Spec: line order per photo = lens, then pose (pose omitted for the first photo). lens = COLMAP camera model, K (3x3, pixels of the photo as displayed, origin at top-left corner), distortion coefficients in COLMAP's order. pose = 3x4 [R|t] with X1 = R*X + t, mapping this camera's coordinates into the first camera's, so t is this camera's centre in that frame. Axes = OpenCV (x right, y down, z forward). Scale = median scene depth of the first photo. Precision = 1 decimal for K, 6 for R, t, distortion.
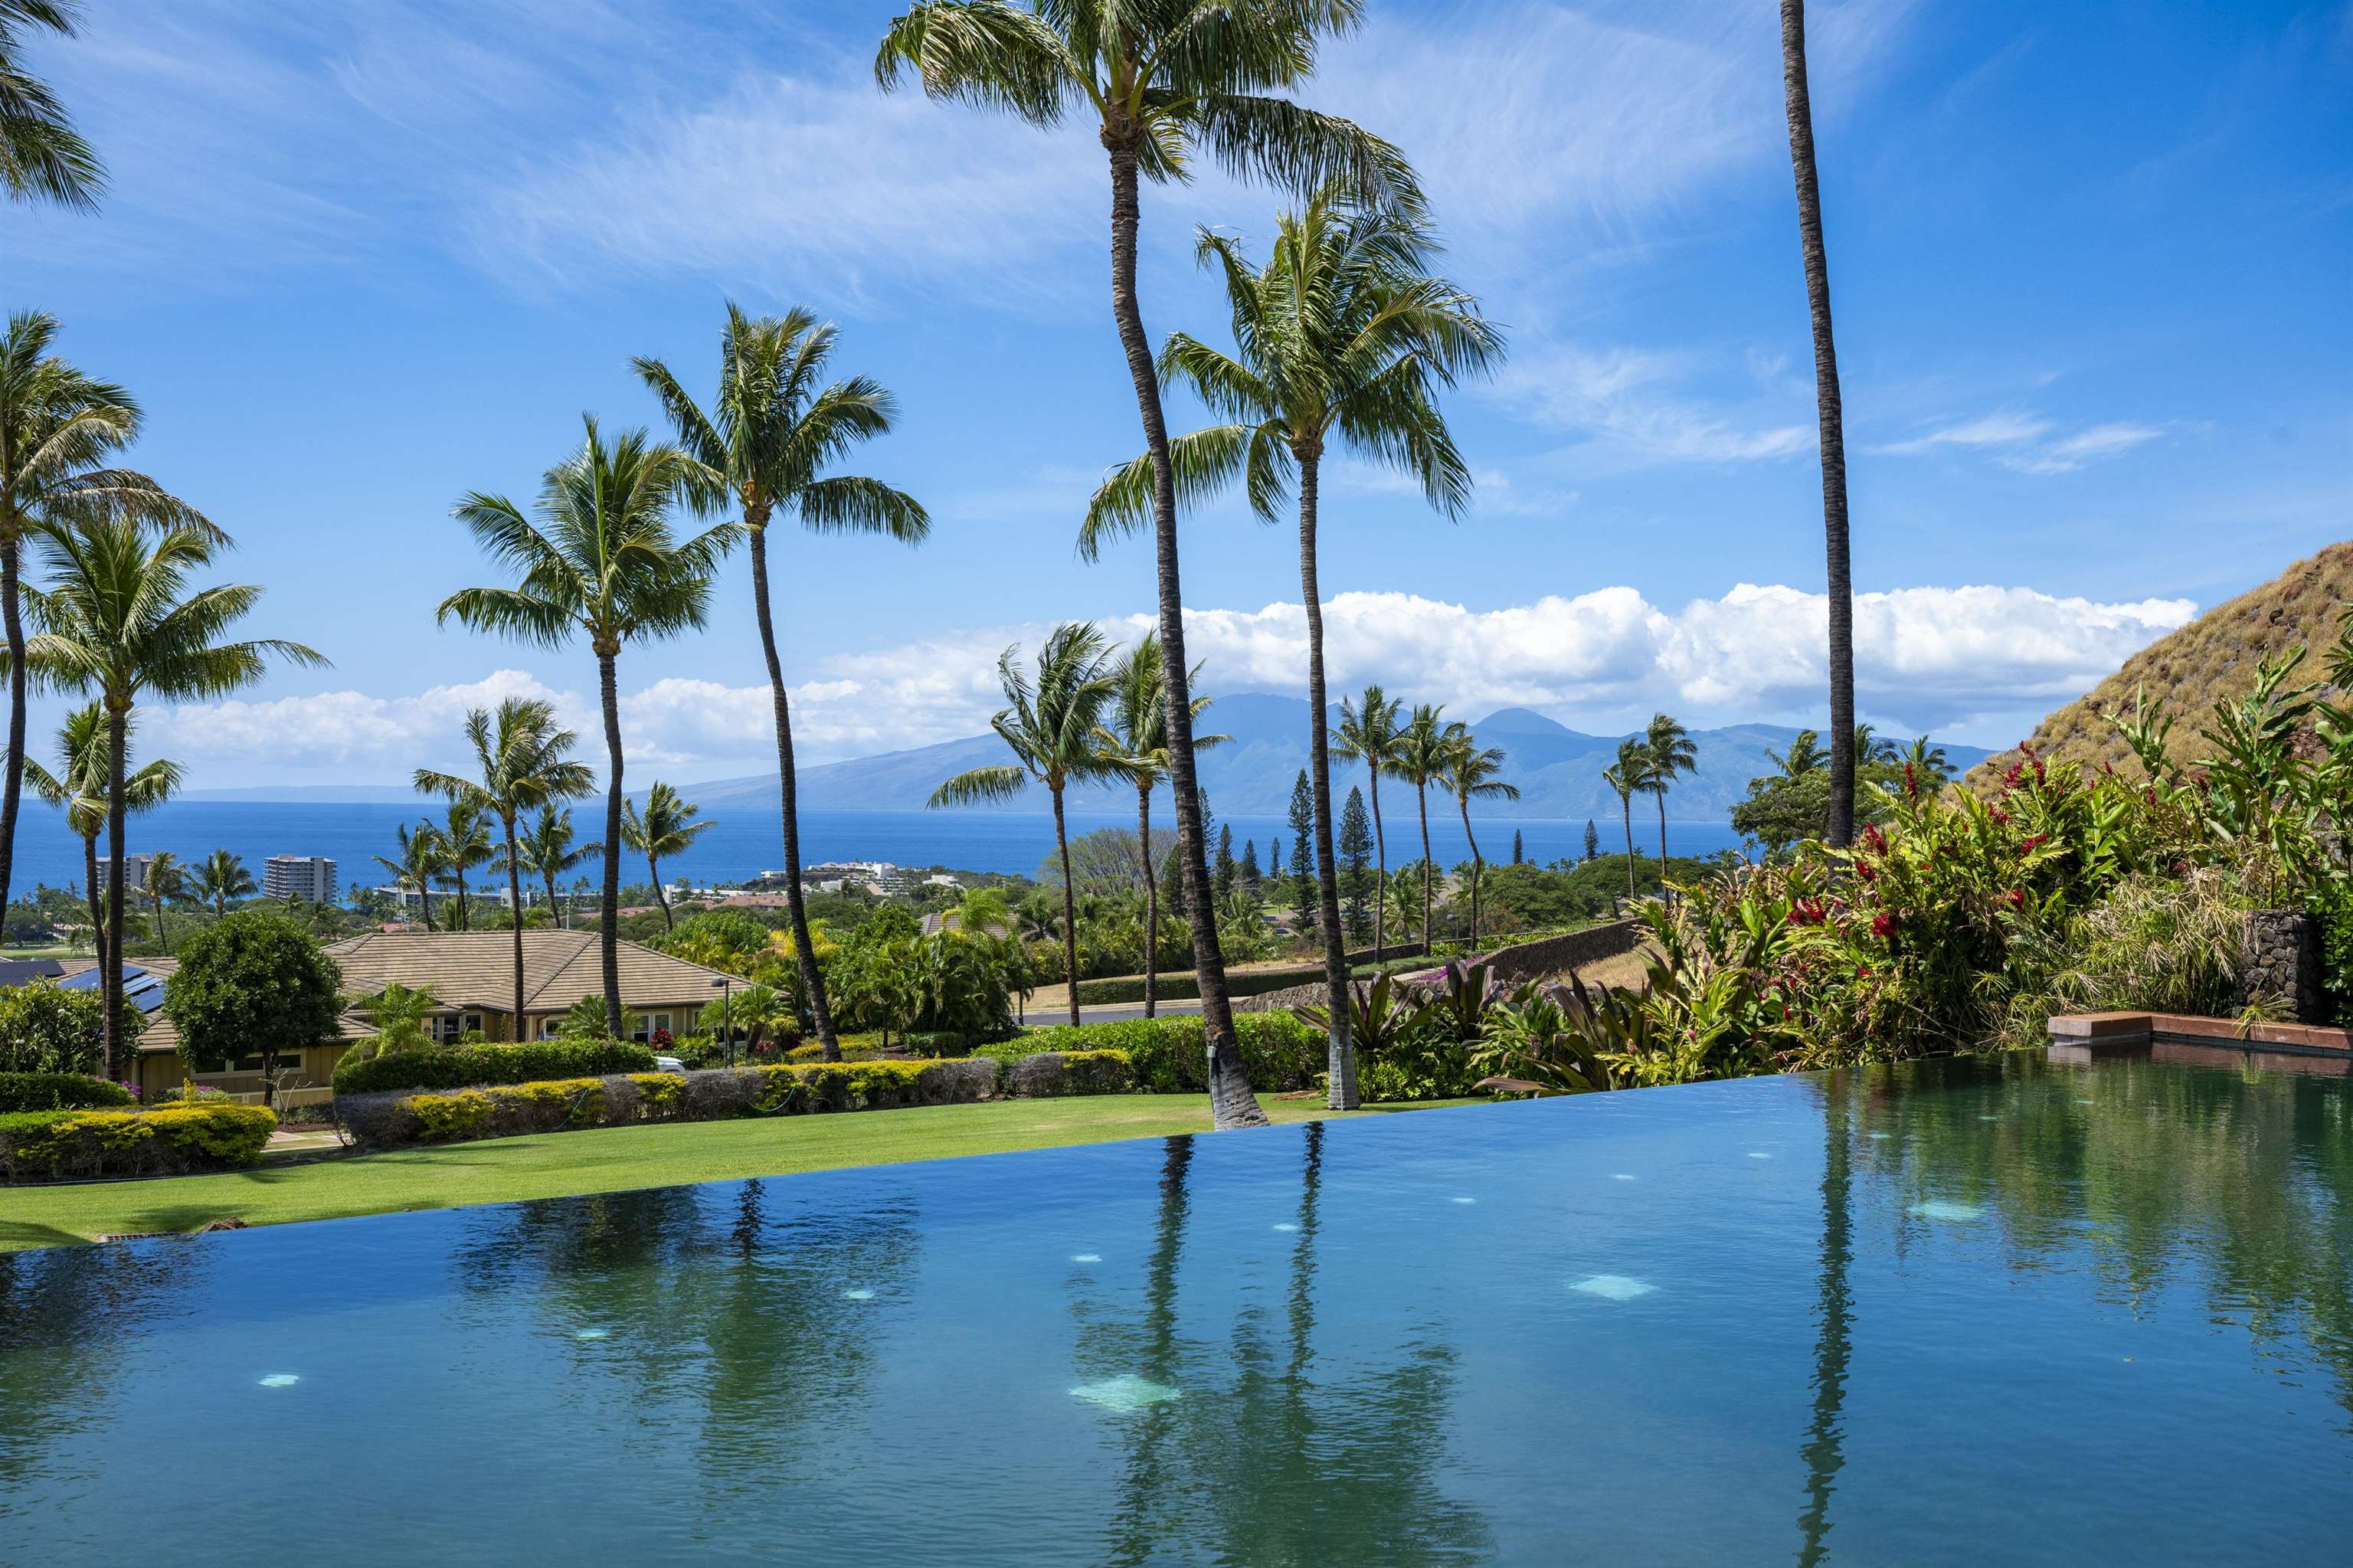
lens RADIAL K [[2313.8, 0, 1186.8], [0, 2313.8, 790.1], [0, 0, 1]] dist [0.046144, 0.000000]
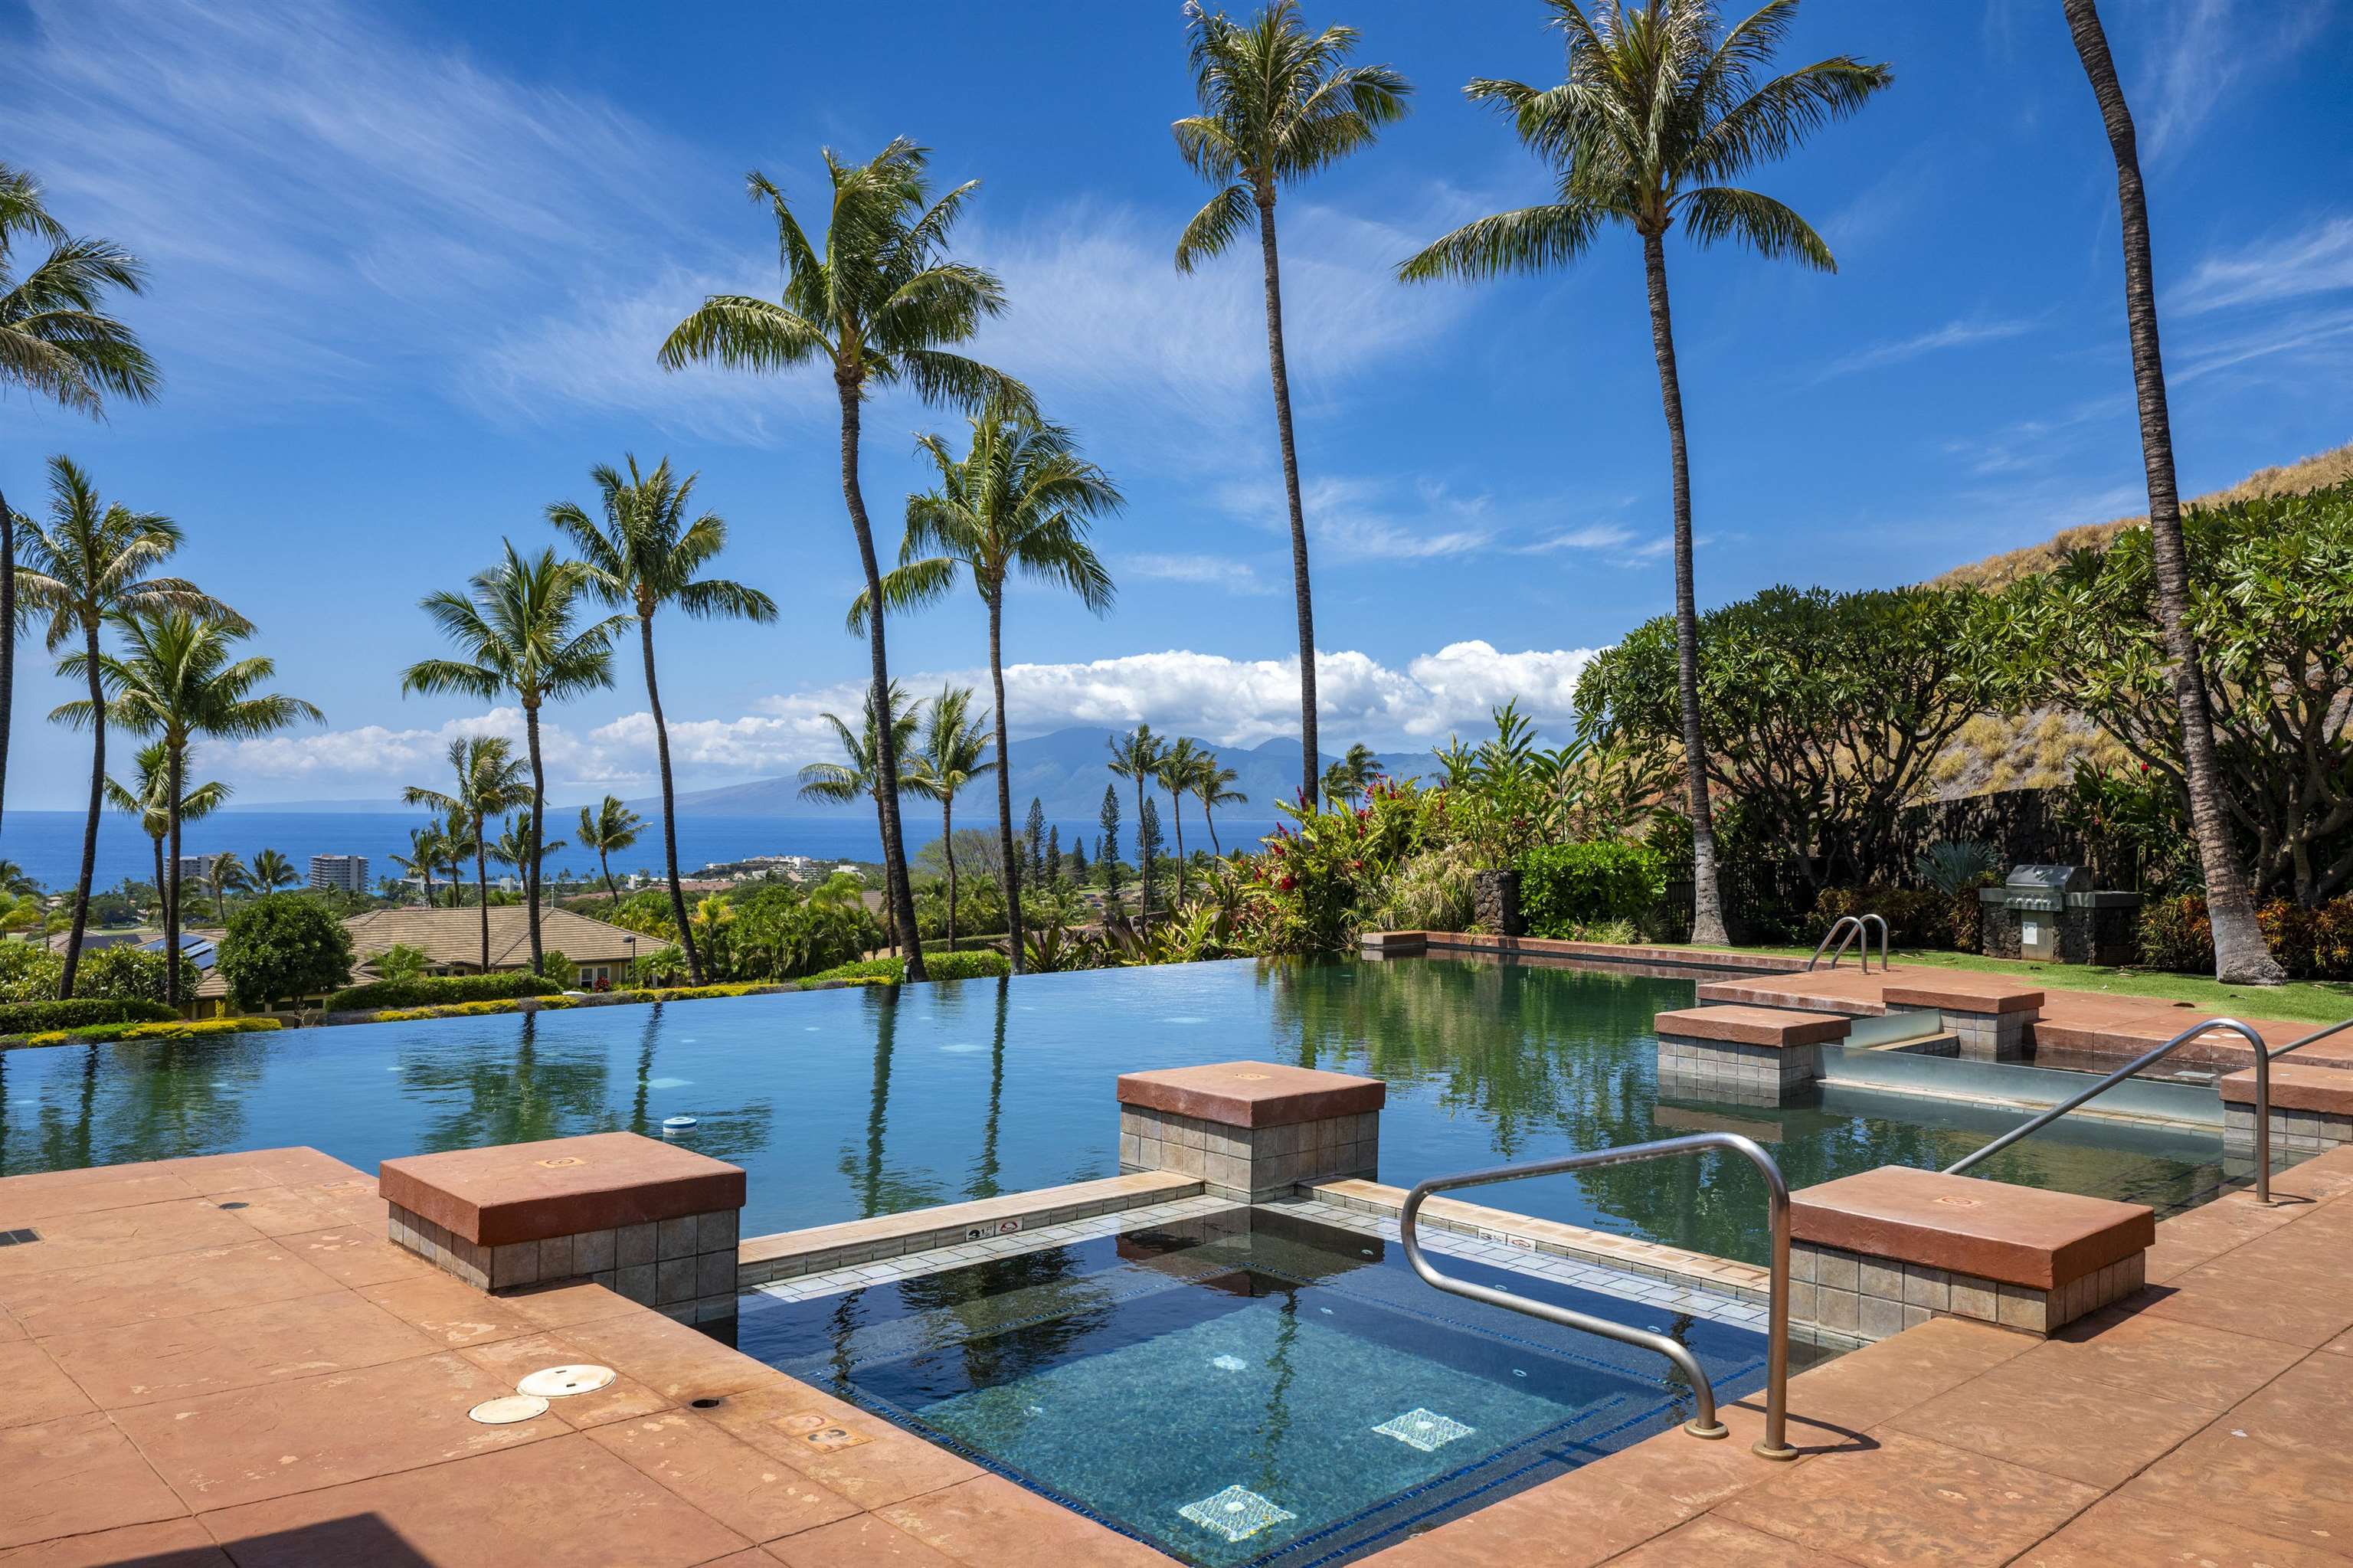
lens RADIAL K [[1767.4, 0, 1165.1], [0, 1767.4, 786.7], [0, 0, 1]] dist [0.047087, -0.001556]
pose [[0.997619, -0.003633, 0.068874, 0.050553], [0.004132, 0.999966, -0.007103, 0.000018], [-0.068845, 0.007371, 0.997600, -0.094378]]
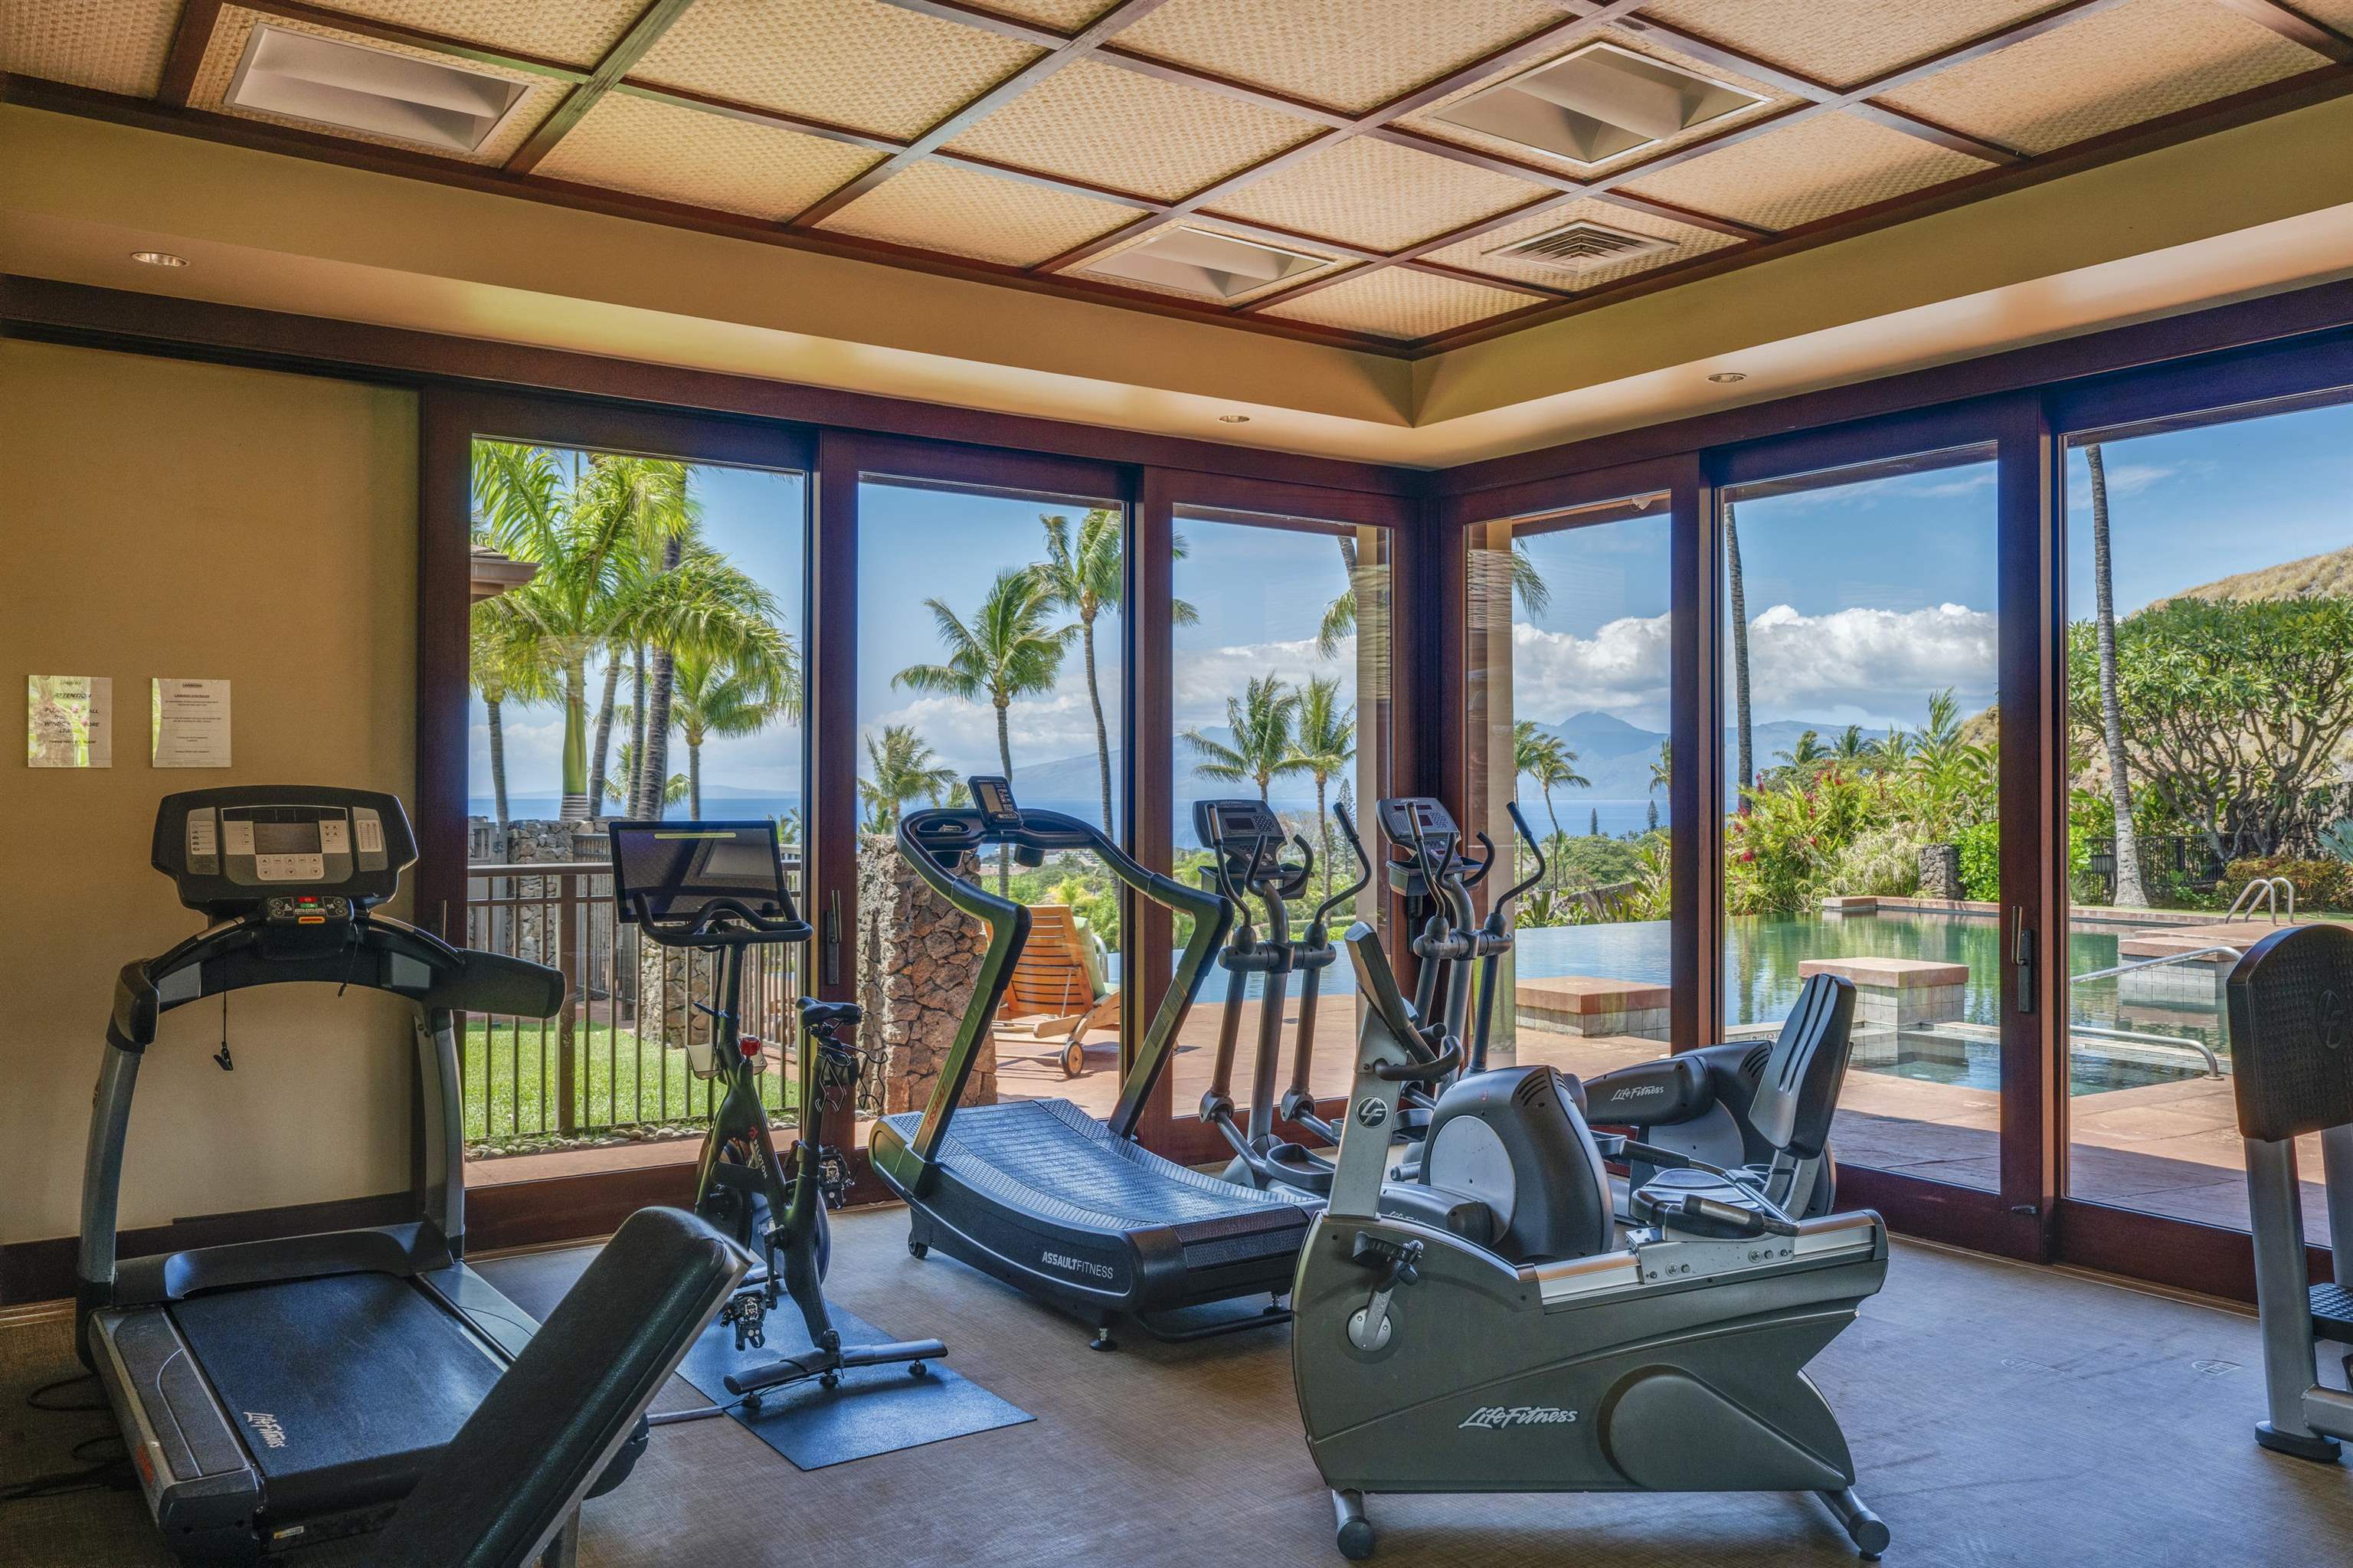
lens RADIAL K [[1878.3, 0, 1179.4], [0, 1878.3, 765.5], [0, 0, 1]] dist [0.008655, 0.009225]
pose [[0.996966, -0.012879, -0.076759, -0.020184], [0.012281, 0.999890, -0.008268, -0.003632], [0.076857, 0.007300, 0.997015, -0.236648]]
